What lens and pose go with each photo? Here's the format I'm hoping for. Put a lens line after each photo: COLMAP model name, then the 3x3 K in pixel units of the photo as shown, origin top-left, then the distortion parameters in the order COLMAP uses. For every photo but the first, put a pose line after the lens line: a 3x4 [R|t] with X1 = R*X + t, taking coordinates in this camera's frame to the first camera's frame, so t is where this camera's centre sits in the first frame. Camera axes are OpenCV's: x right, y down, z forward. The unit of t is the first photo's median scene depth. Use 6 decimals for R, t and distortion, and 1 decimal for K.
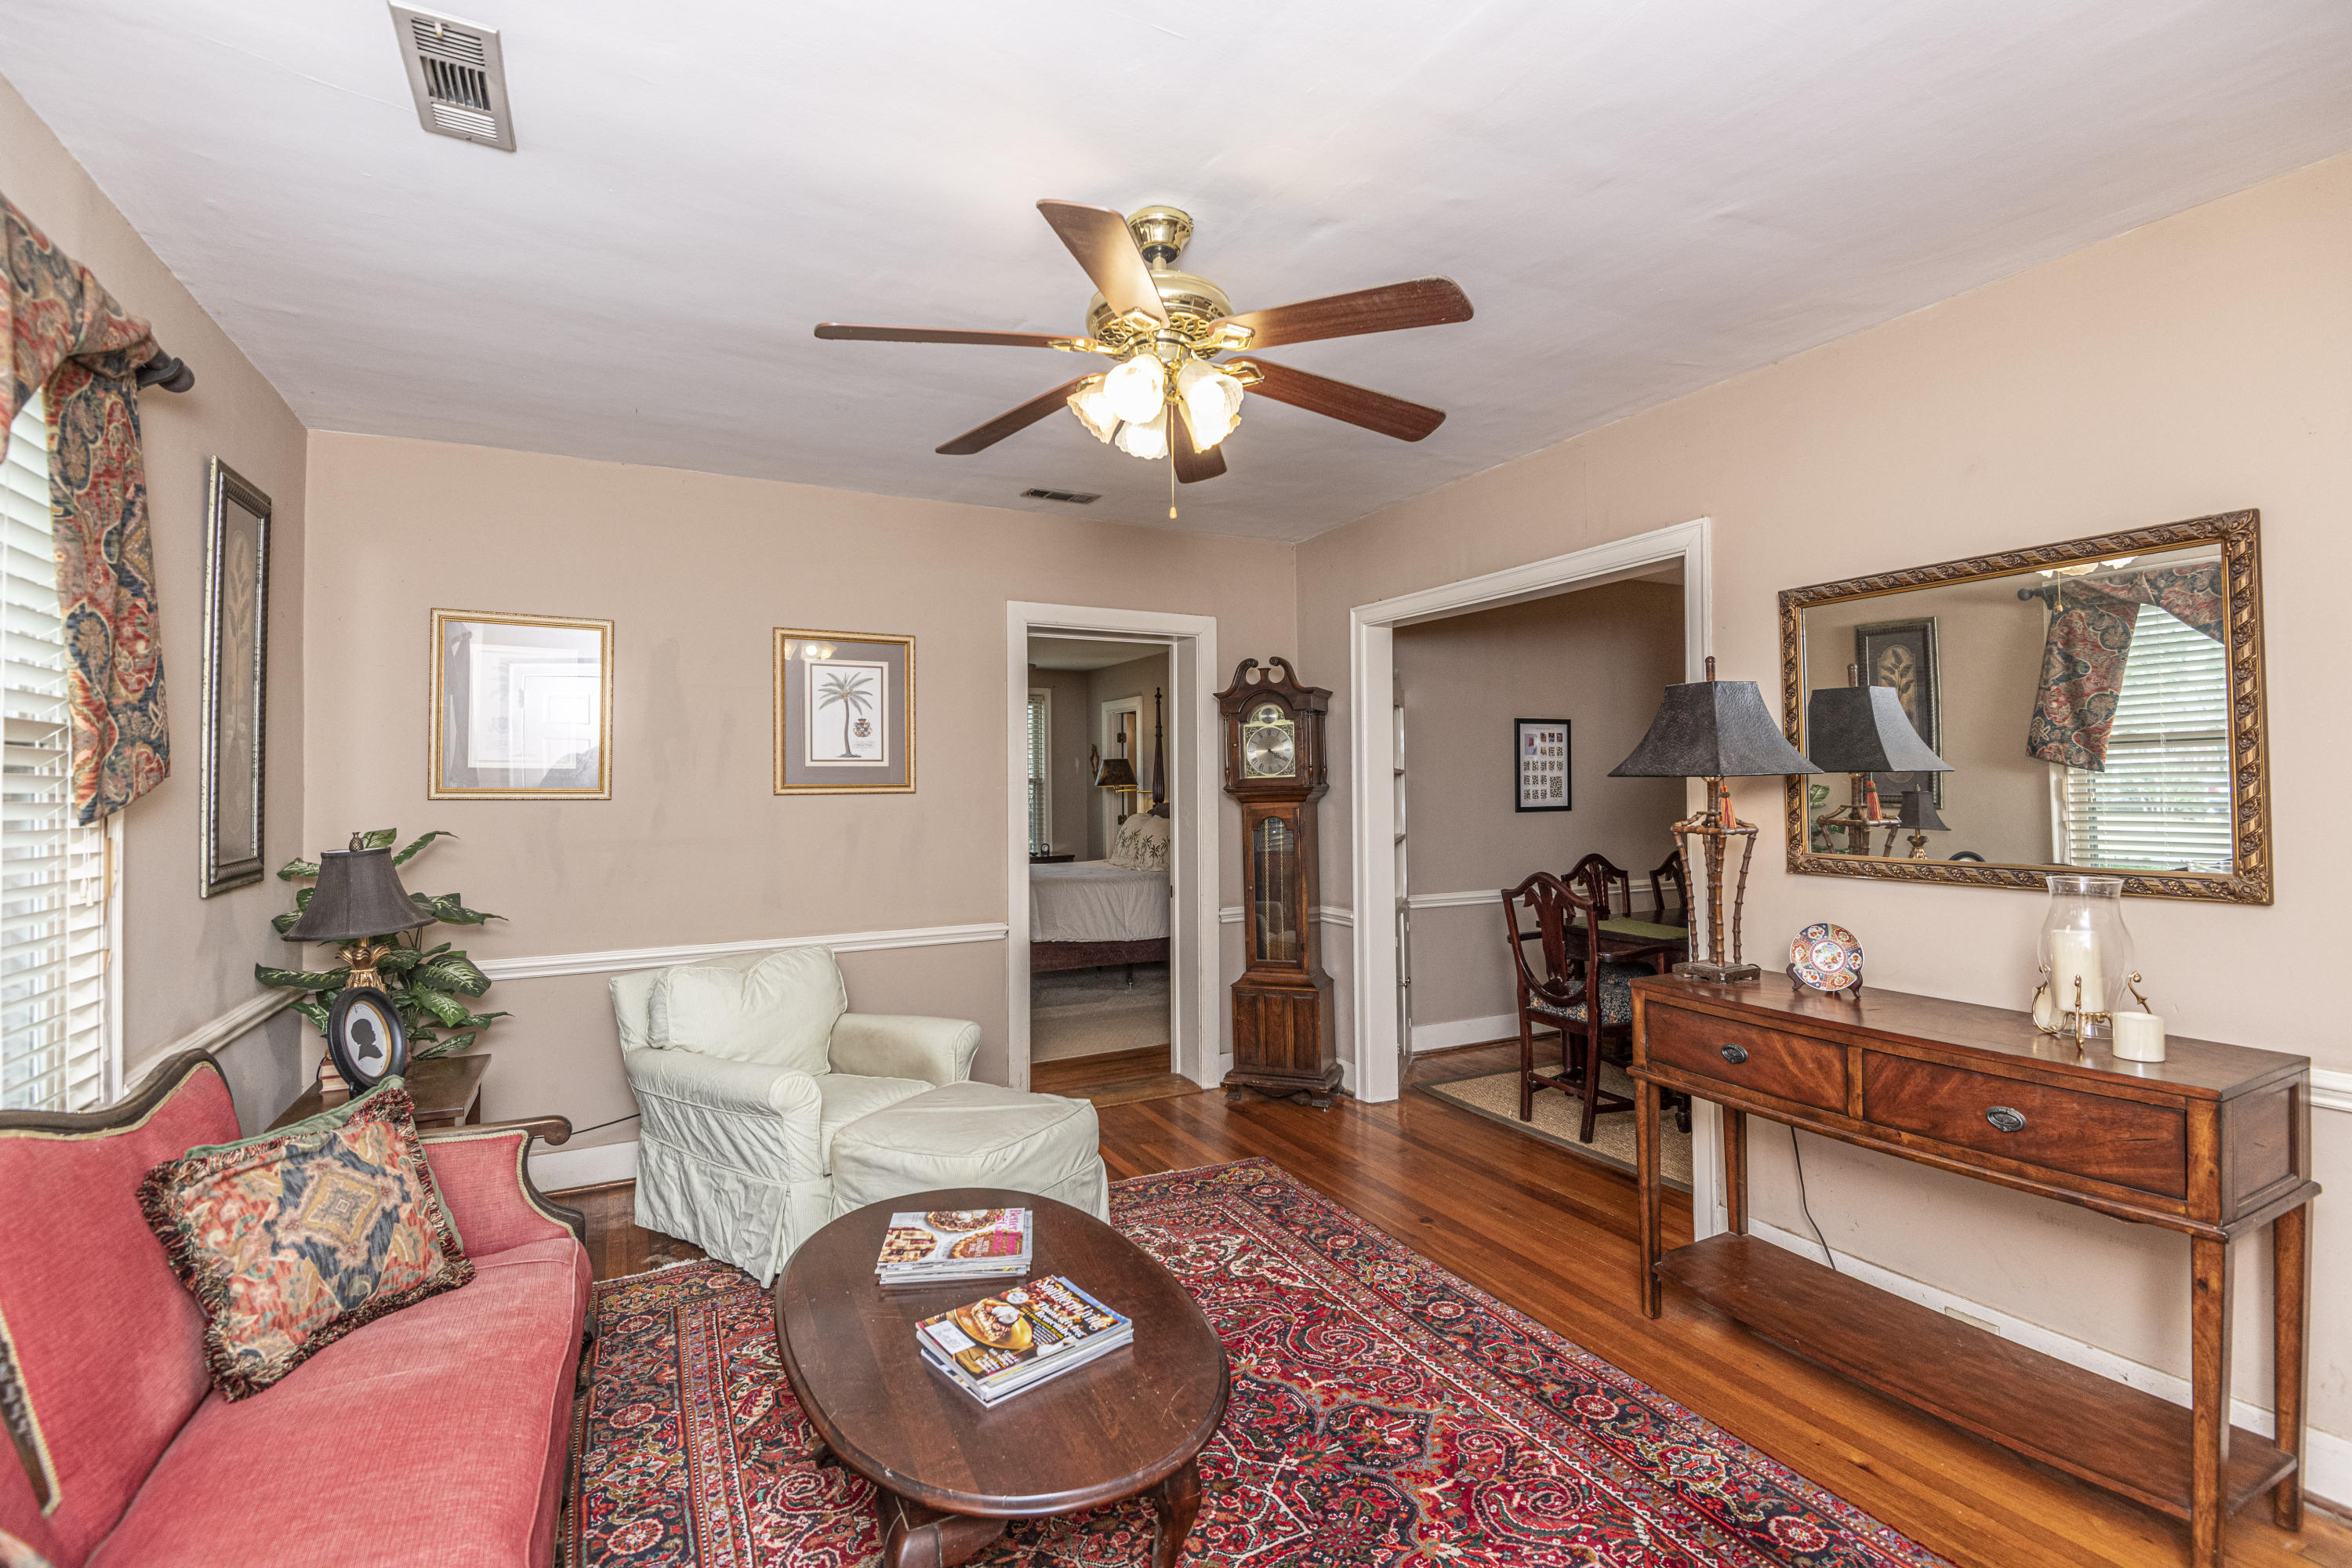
lens RADIAL K [[1057.4, 0, 1168.2], [0, 1057.4, 765.5], [0, 0, 1]] dist [0.043395, -0.037241]
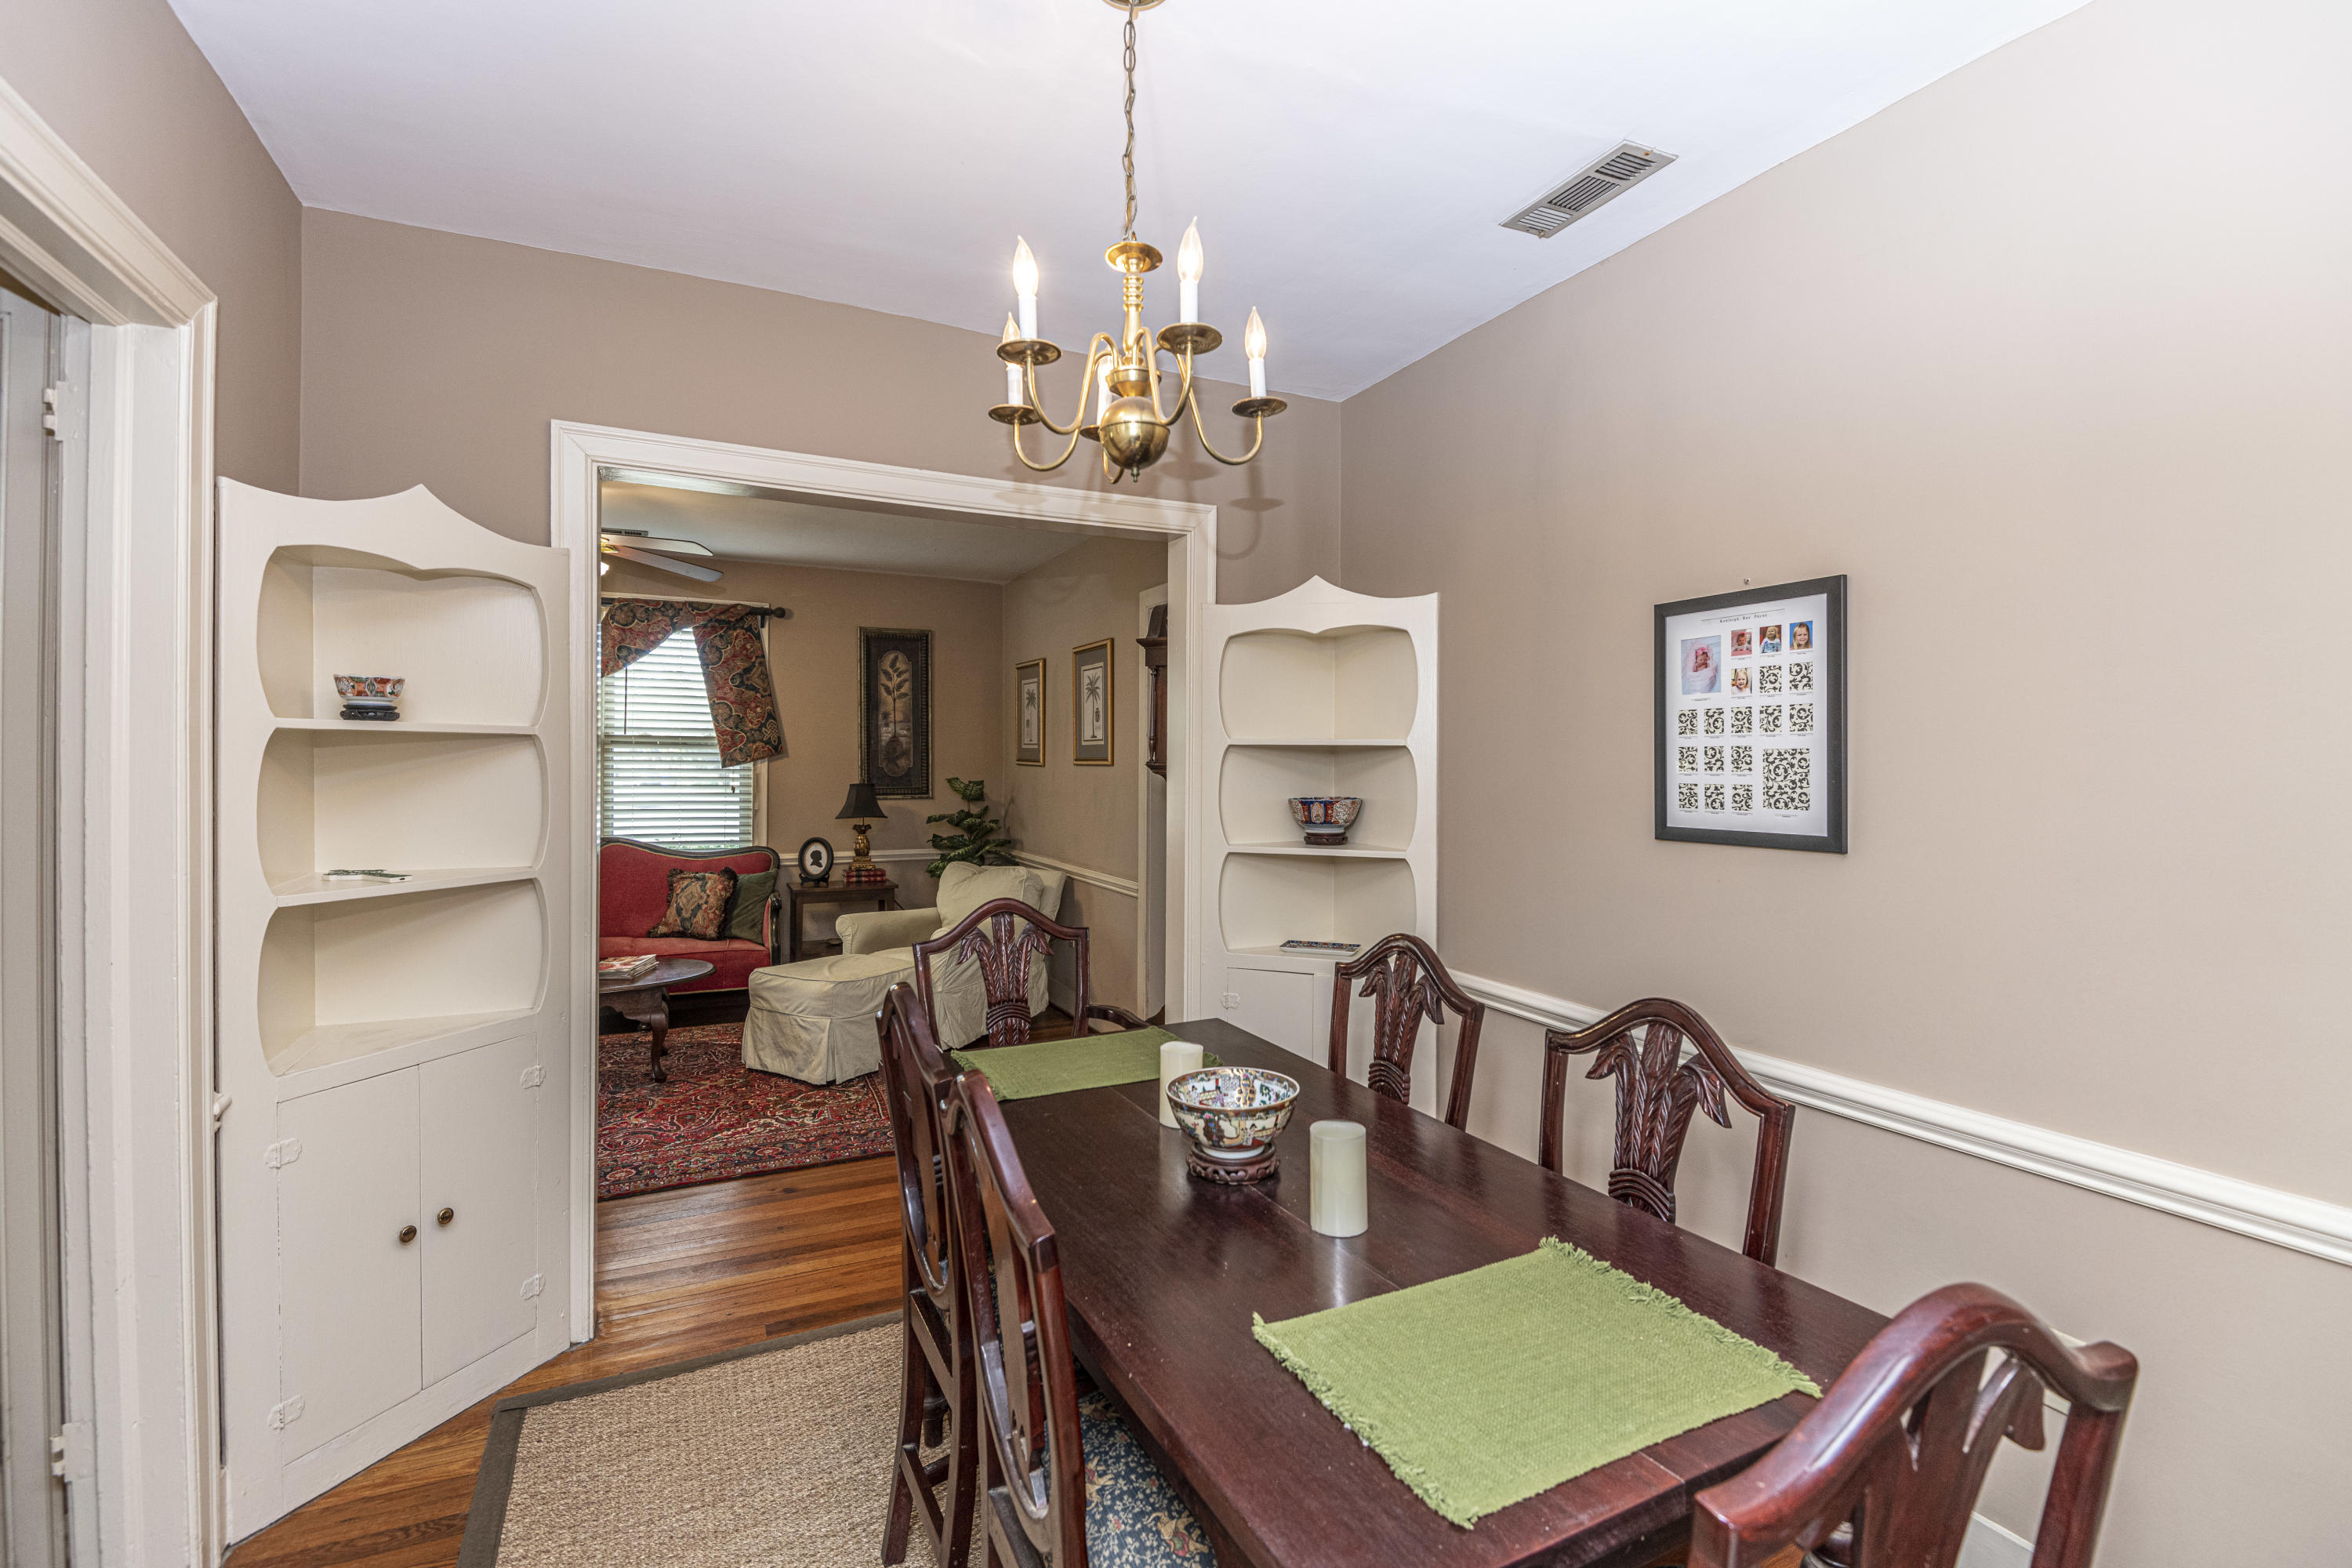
lens RADIAL K [[1059.5, 0, 1181.4], [0, 1059.5, 767.4], [0, 0, 1]] dist [0.037072, -0.035798]
pose [[-0.020590, 0.012391, -0.999711, 0.725948], [0.010309, 0.999873, 0.012180, 0.010127], [0.999735, -0.010056, -0.020715, 0.817055]]
